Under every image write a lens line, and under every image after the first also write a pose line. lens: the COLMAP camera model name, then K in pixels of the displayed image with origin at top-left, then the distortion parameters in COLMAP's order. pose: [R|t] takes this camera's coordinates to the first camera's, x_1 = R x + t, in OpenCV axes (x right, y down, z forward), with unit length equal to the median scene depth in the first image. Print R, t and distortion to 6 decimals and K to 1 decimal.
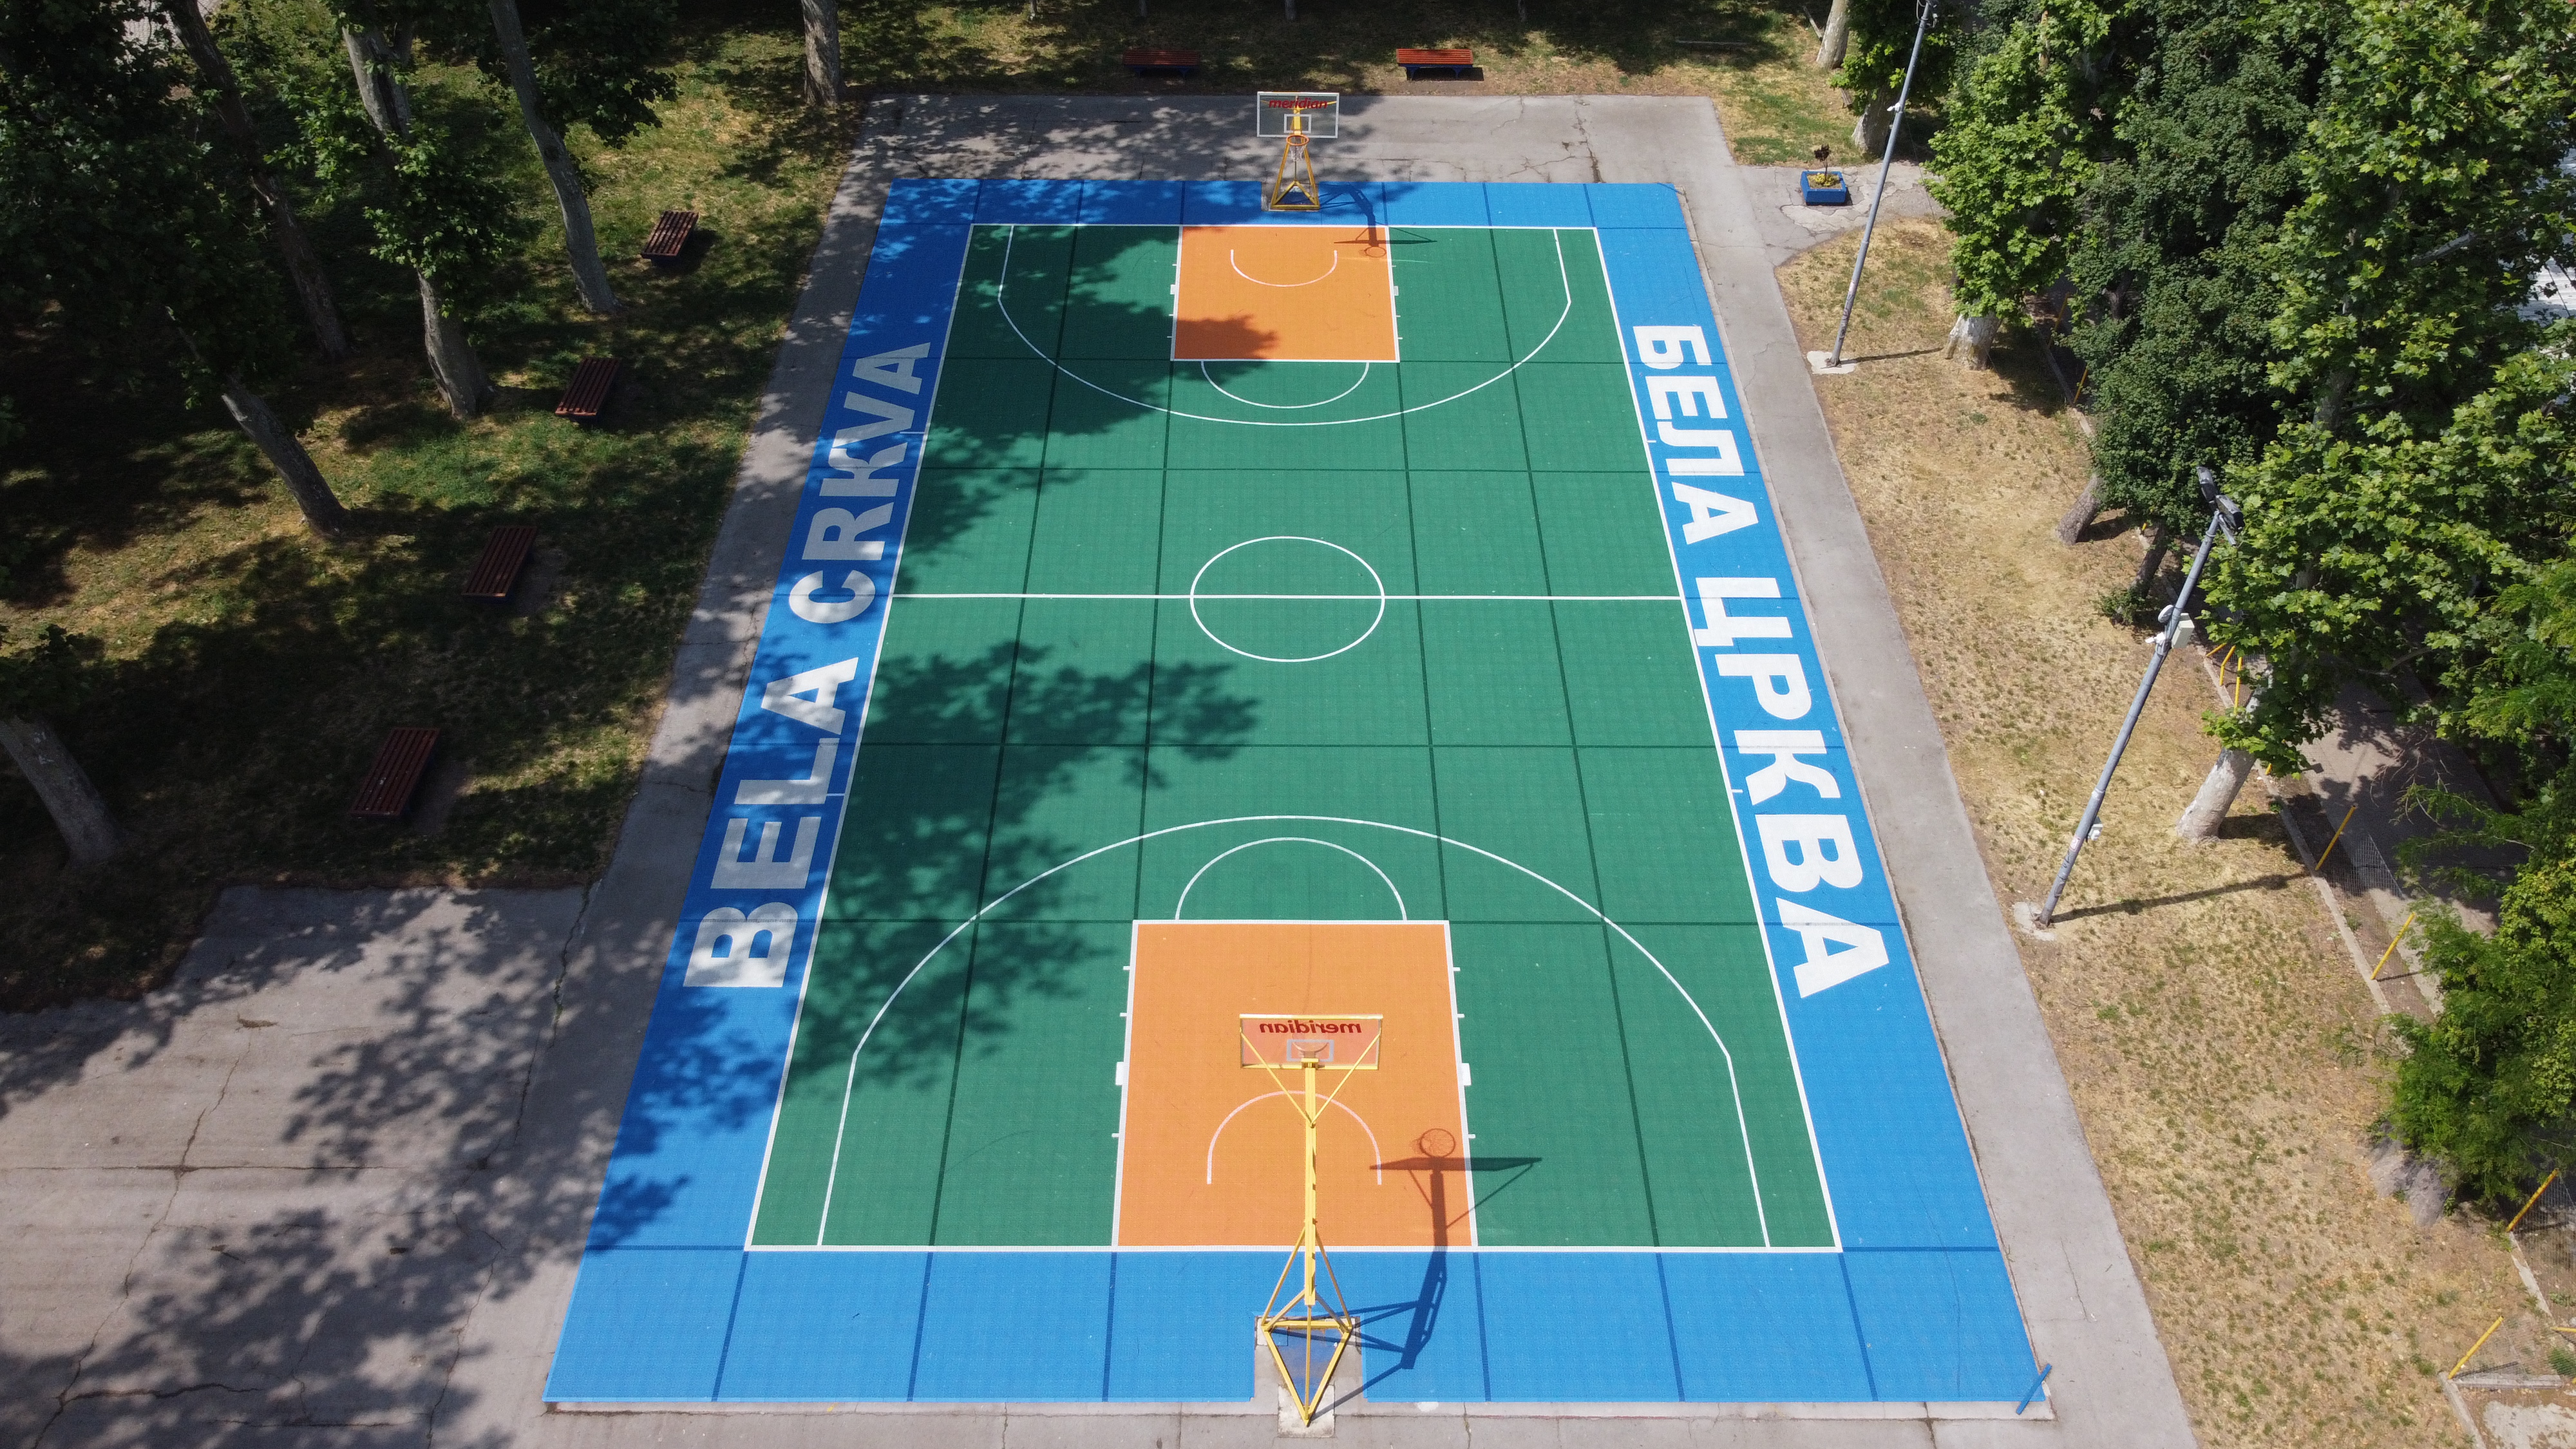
lens RADIAL K [[1948.4, 0, 1272.9], [0, 1948.4, 700.2], [0, 0, 1]] dist [-0.002607, -0.006023]
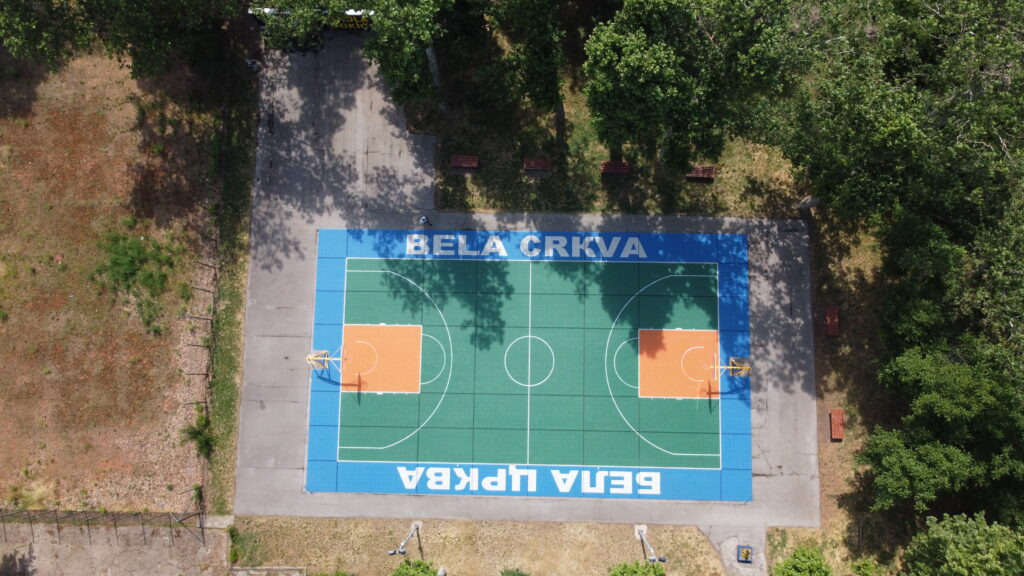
lens RADIAL K [[774.5, 0, 511.4], [0, 774.5, 281.5], [0, 0, 1]] dist [-0.002607, -0.006023]
pose [[-0.019555, 0.990600, -0.135383, 0.063498], [-0.669428, 0.087604, 0.737694, -1.243573], [0.742620, 0.105055, 0.661422, -0.071263]]
